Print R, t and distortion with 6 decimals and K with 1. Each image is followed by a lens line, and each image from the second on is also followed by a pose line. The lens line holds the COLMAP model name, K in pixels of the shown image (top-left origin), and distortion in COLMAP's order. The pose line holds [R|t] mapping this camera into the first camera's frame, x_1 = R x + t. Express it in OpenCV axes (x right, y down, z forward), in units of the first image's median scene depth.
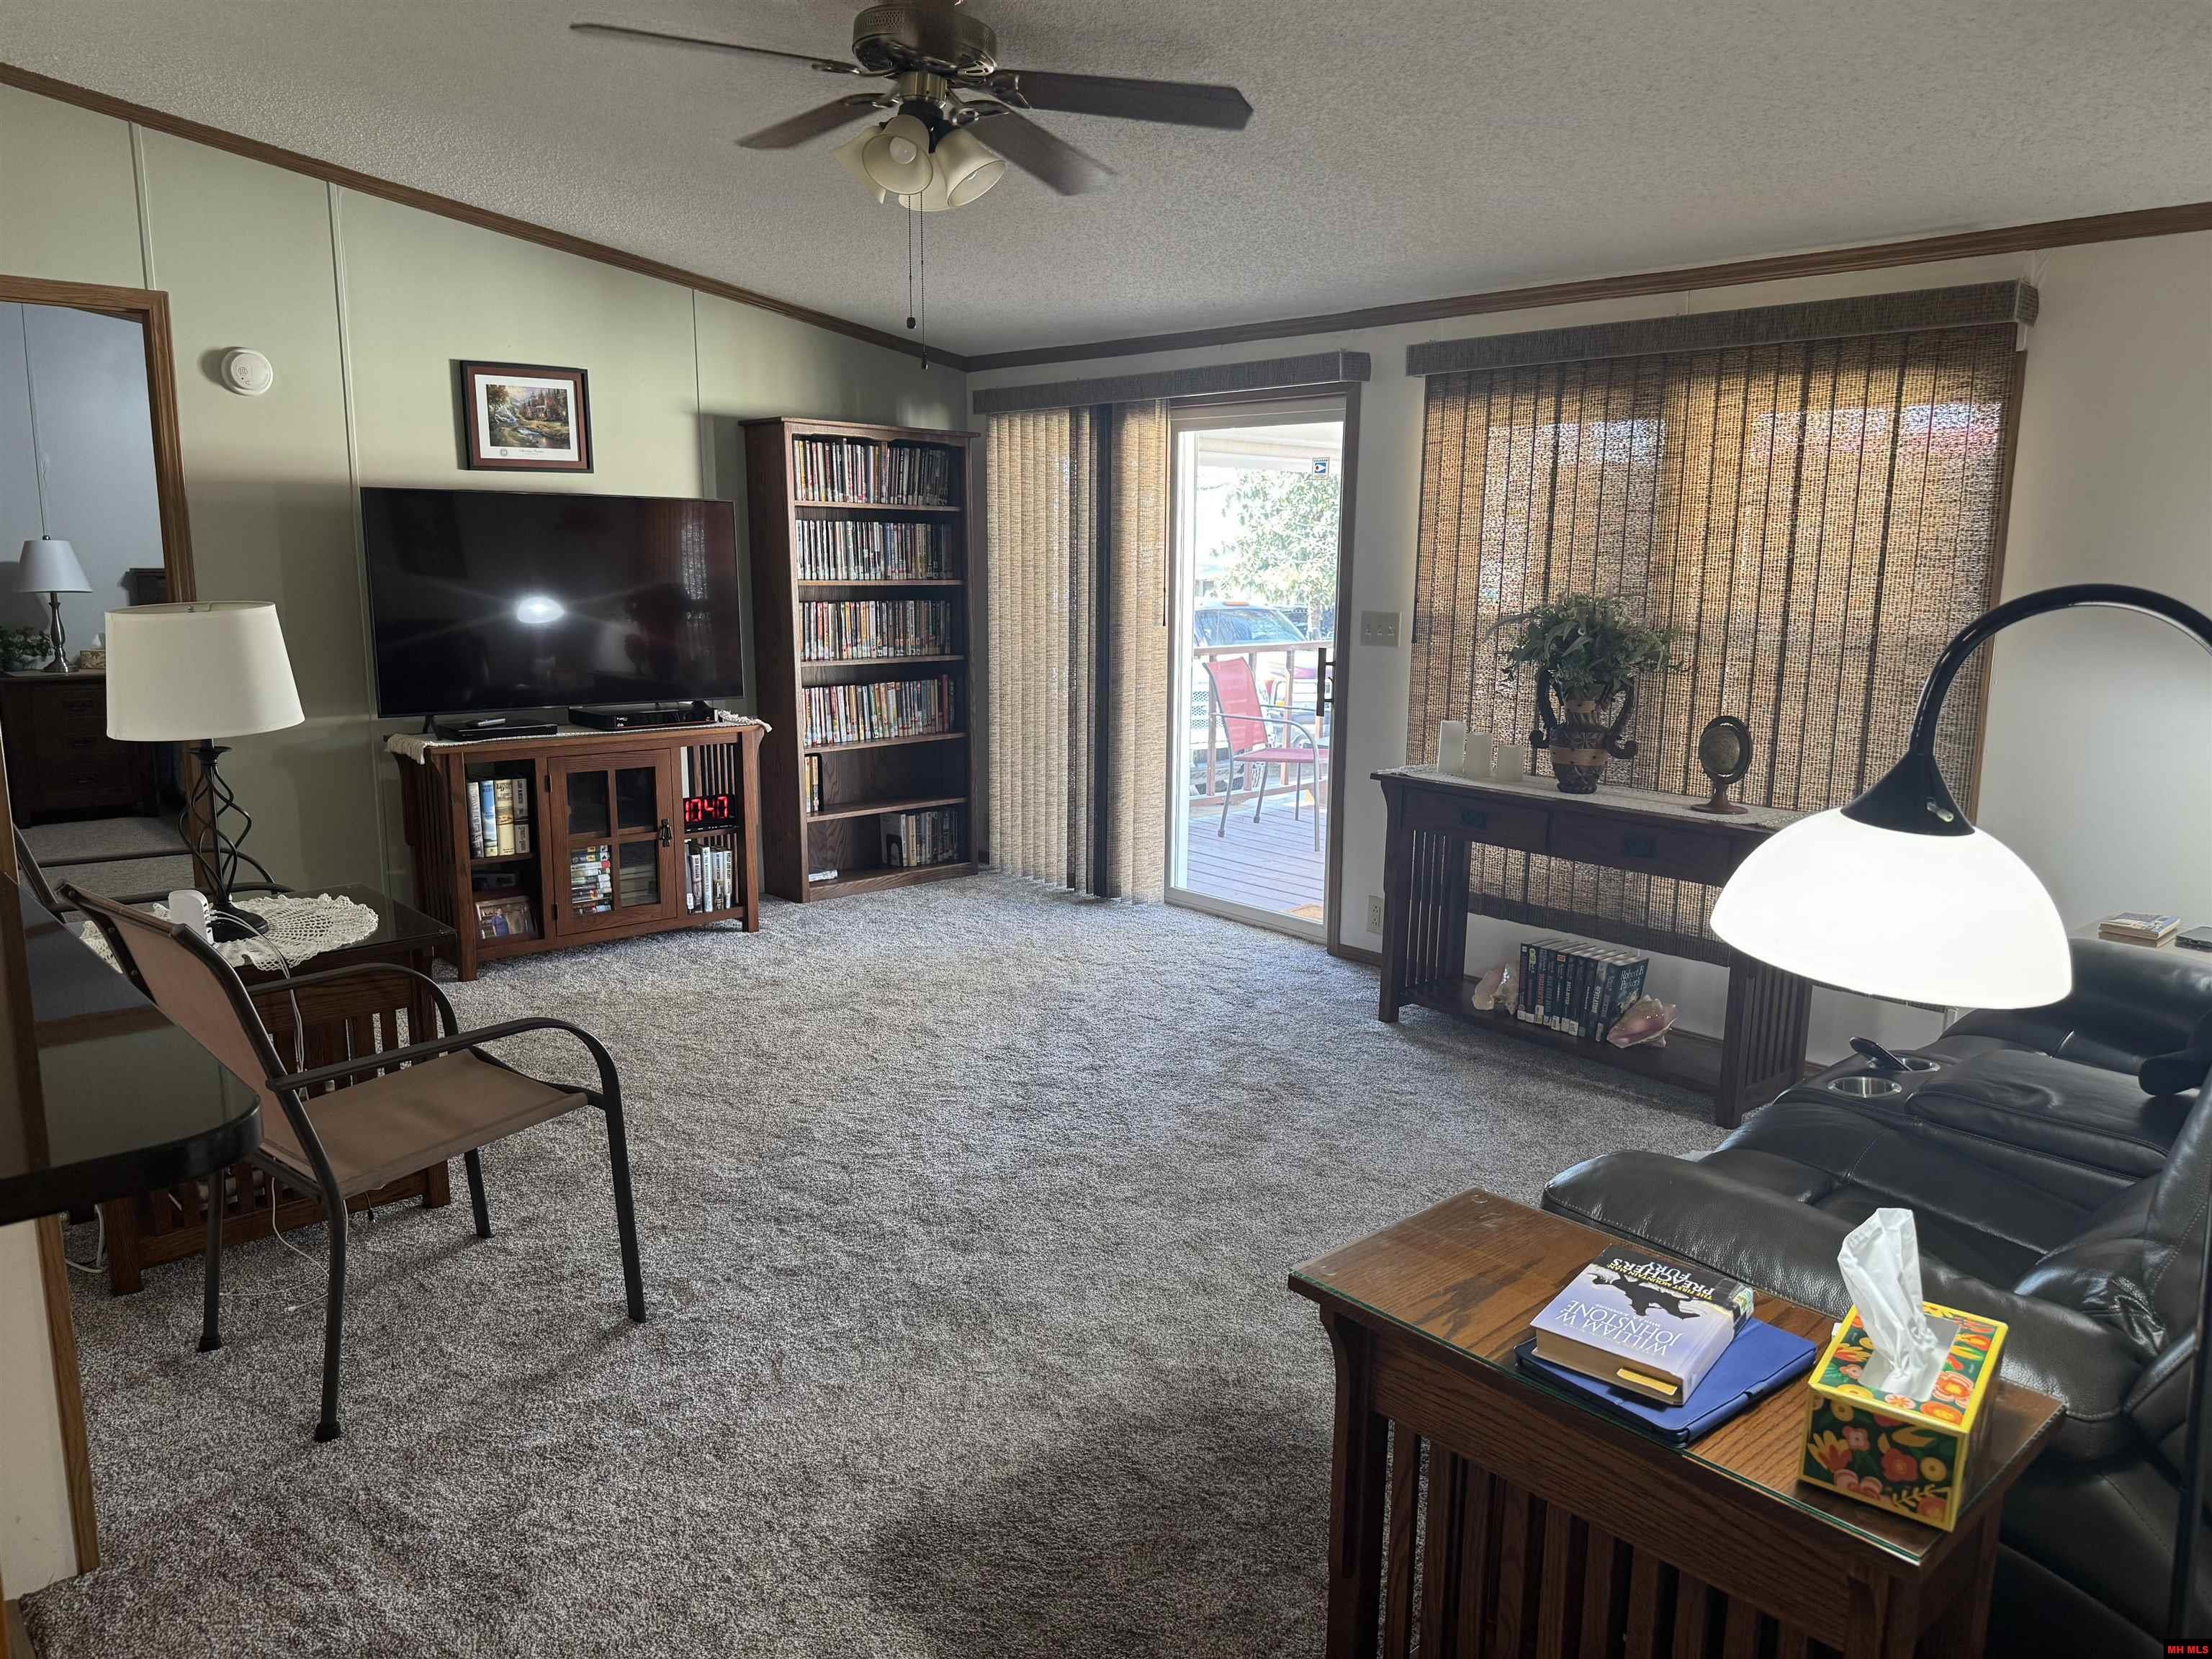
lens RADIAL K [[1555.1, 0, 1121.7], [0, 1555.1, 829.9], [0, 0, 1]] dist [0.071493, -0.085289]
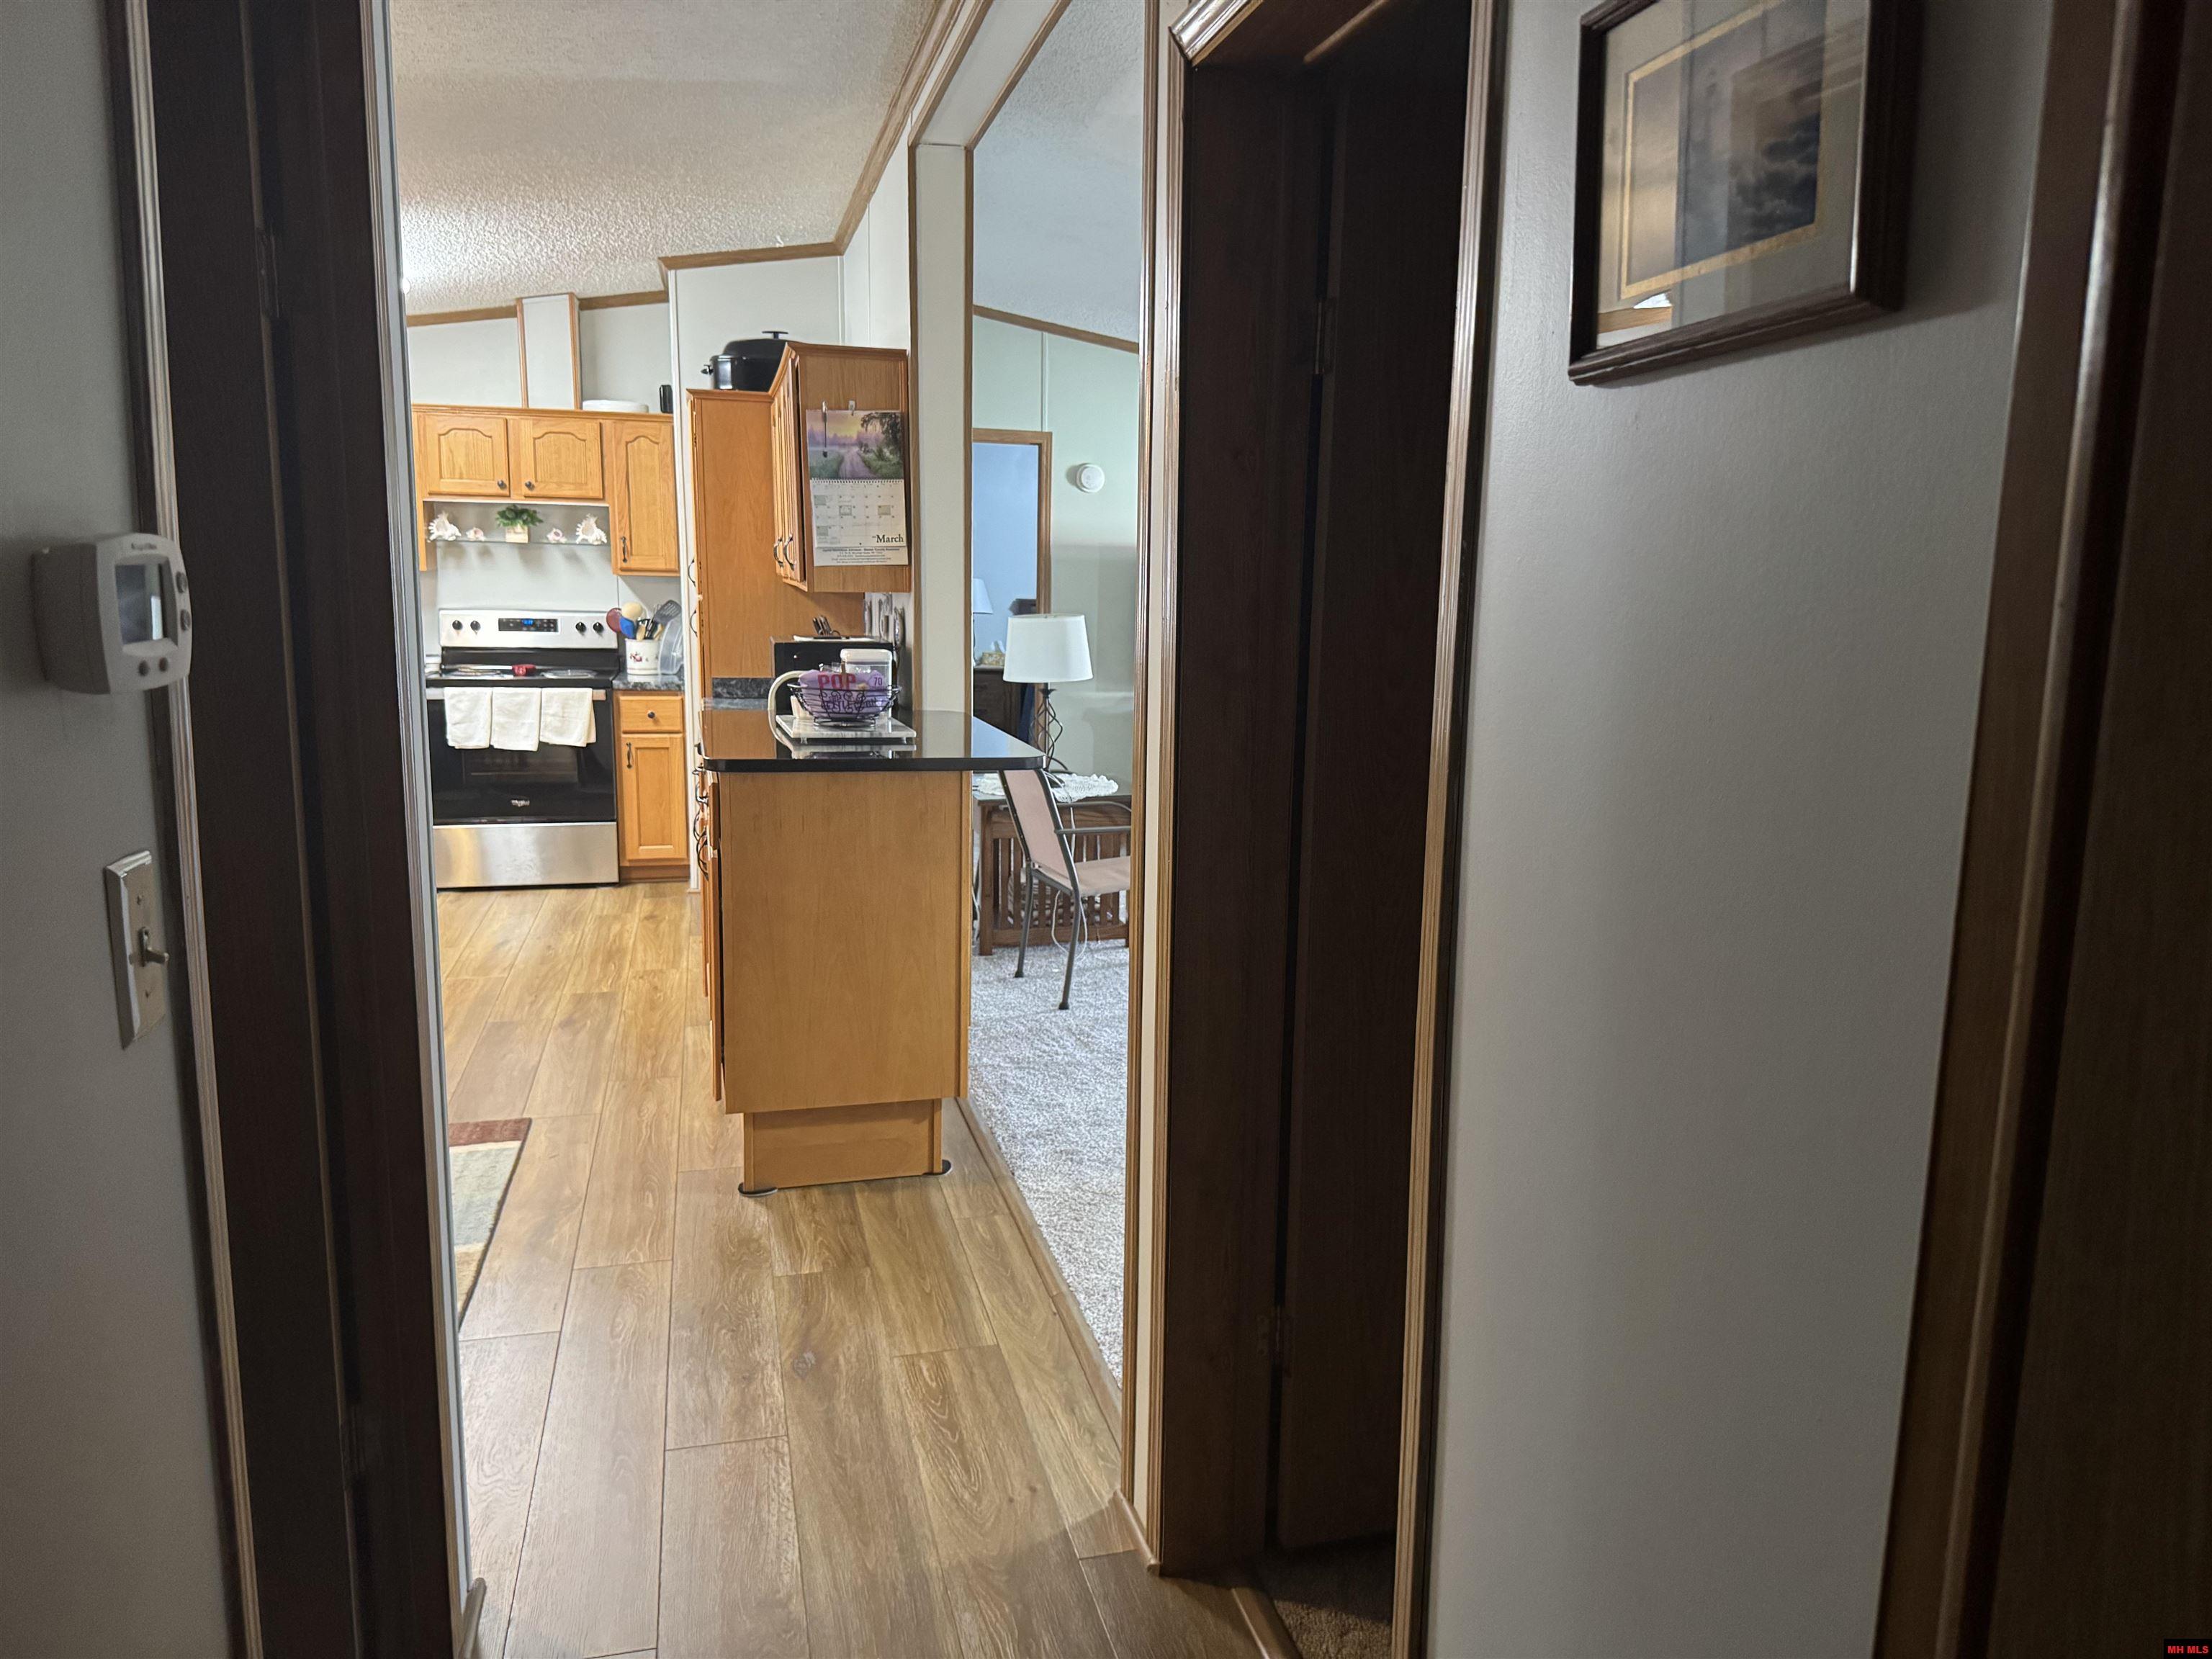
lens RADIAL K [[1555.1, 0, 1181.2], [0, 1555.1, 835.1], [0, 0, 1]] dist [0.071493, -0.085289]
pose [[0.900863, 0.083936, -0.425910, 0.381430], [-0.093724, 0.995596, -0.002034, 0.112033], [0.423864, 0.041750, 0.904763, -0.623052]]
